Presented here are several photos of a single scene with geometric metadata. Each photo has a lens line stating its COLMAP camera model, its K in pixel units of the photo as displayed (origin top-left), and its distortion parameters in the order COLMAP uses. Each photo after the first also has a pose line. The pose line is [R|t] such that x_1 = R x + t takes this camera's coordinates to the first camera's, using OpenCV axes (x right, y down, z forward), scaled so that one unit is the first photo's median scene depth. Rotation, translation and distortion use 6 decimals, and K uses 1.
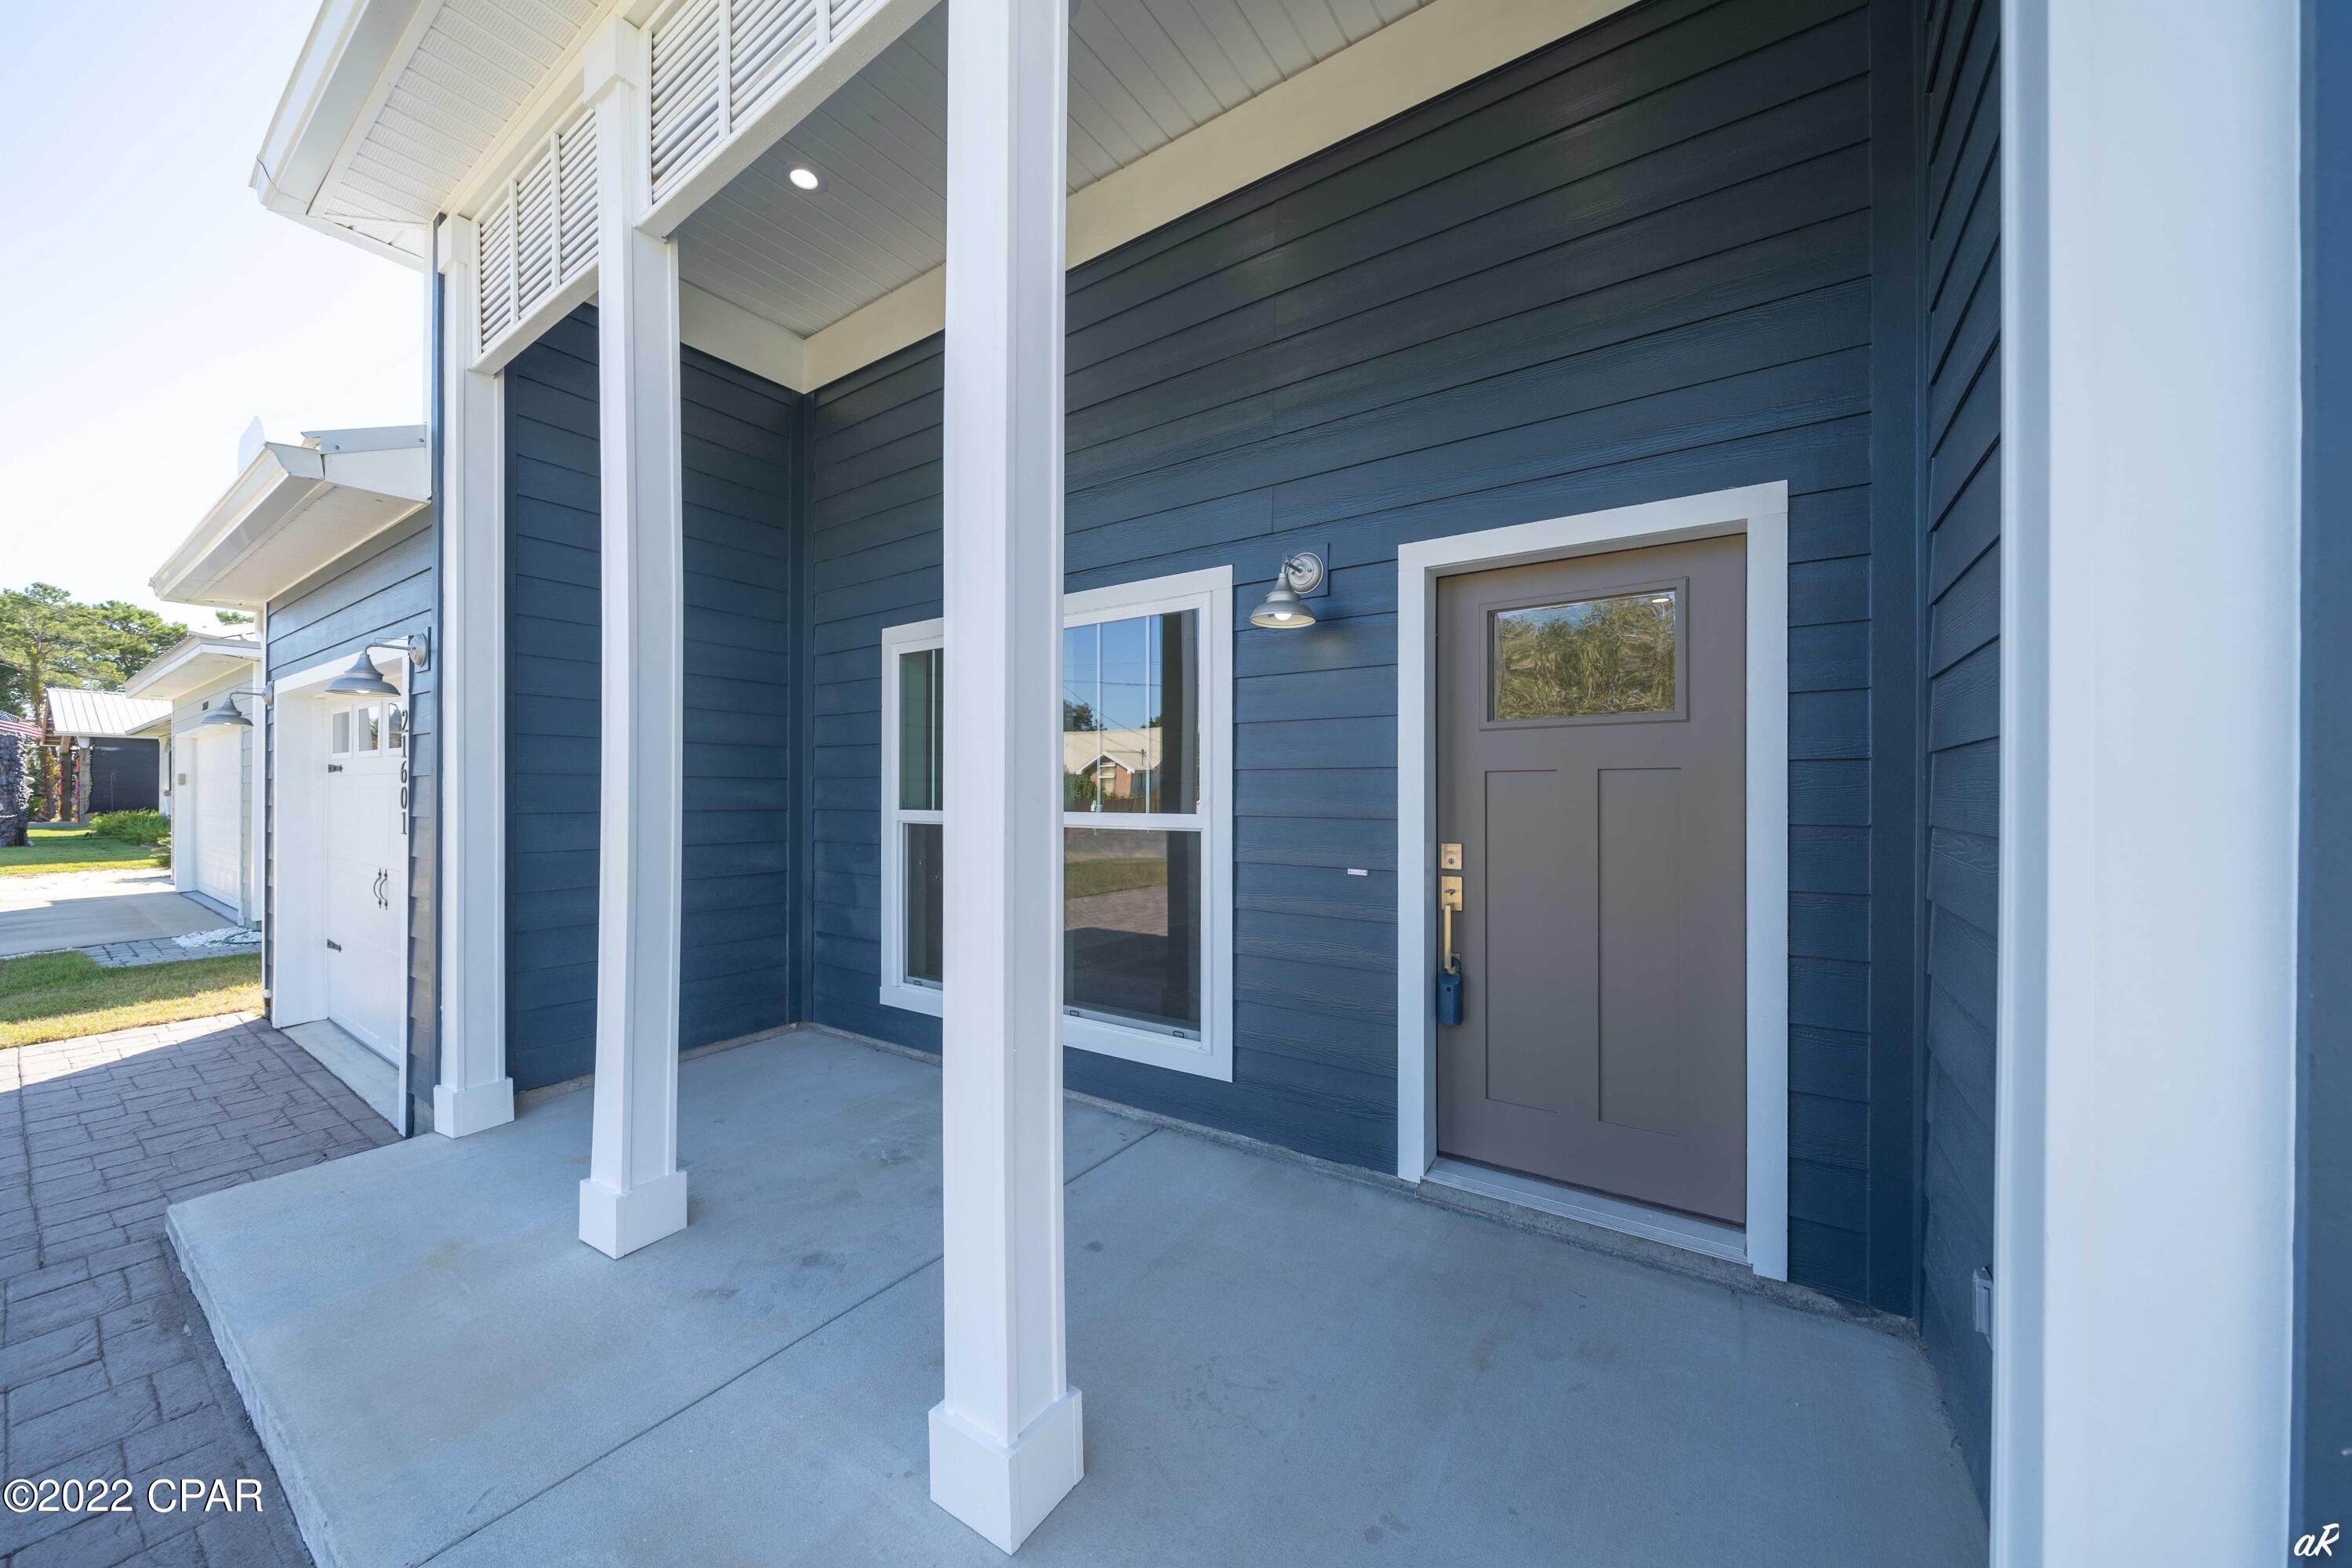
lens RADIAL K [[819.3, 0, 1190.0], [0, 819.3, 792.0], [0, 0, 1]] dist [-0.002531, -0.000055]
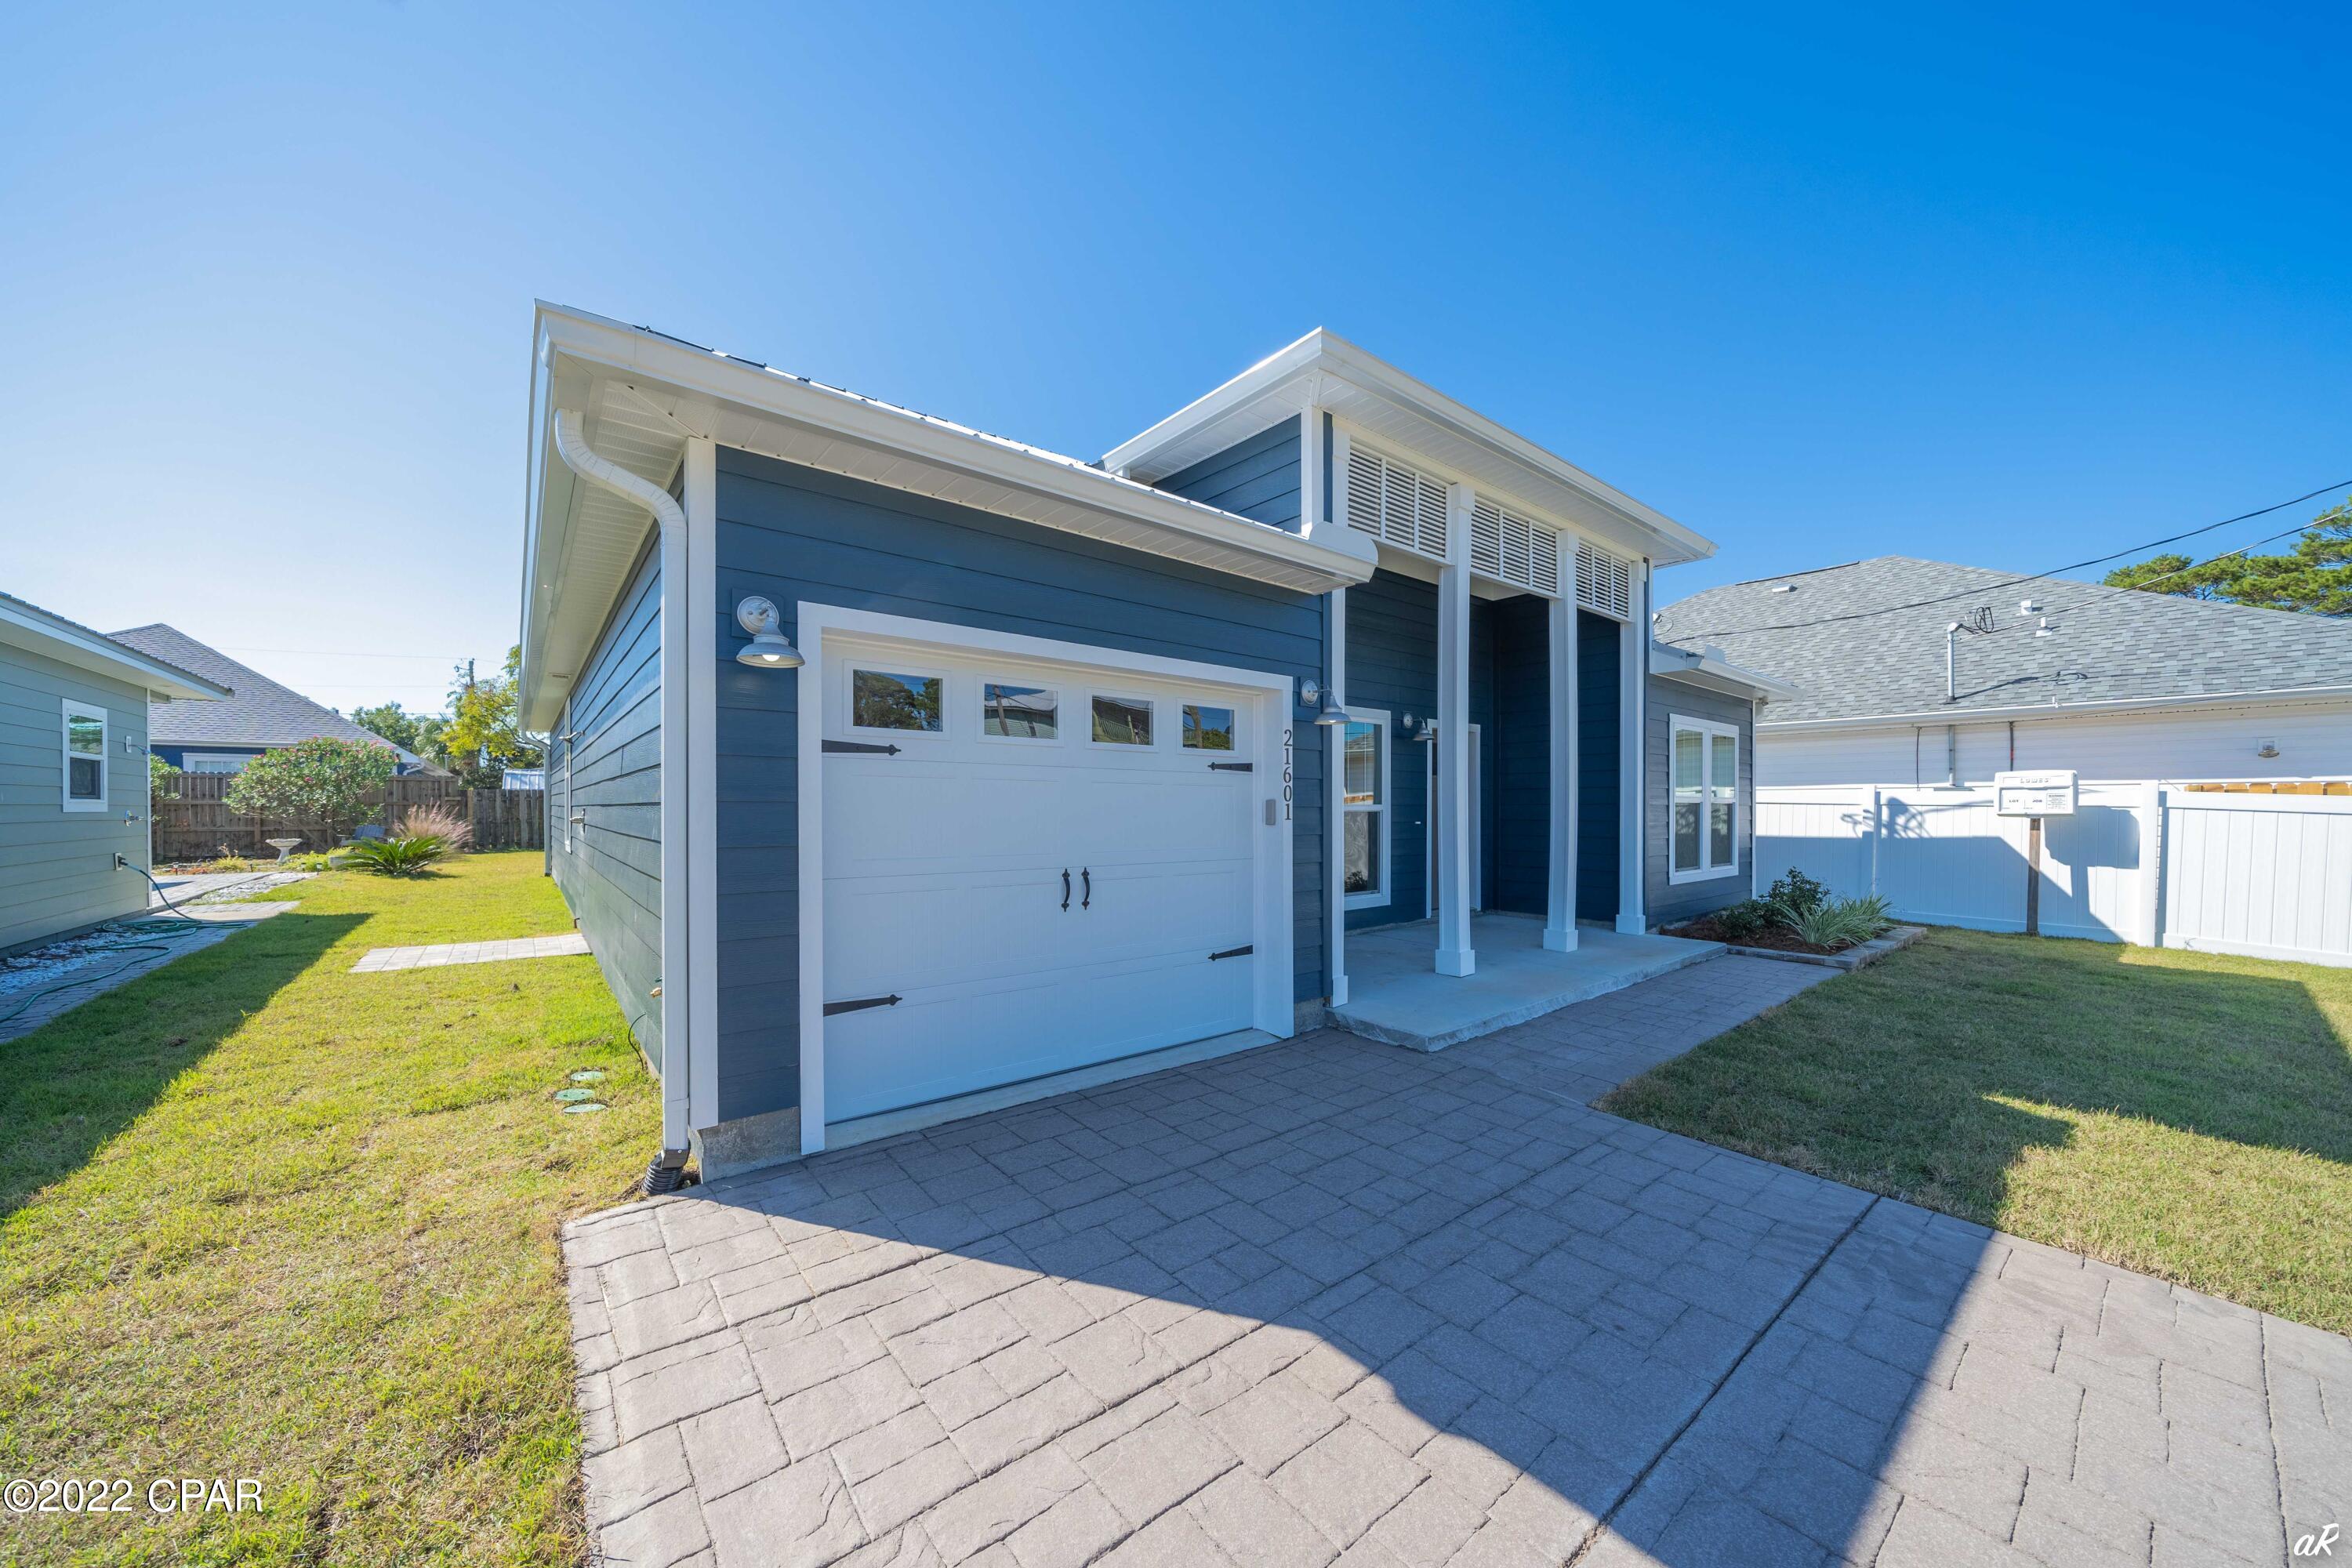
lens RADIAL K [[819.3, 0, 1179.7], [0, 819.3, 789.1], [0, 0, 1]] dist [-0.002531, -0.000055]
pose [[0.281620, 0.021830, 0.959278, -2.666998], [0.000002, 0.999741, -0.022751, 0.039509], [-0.959526, 0.006409, 0.281547, 0.903589]]
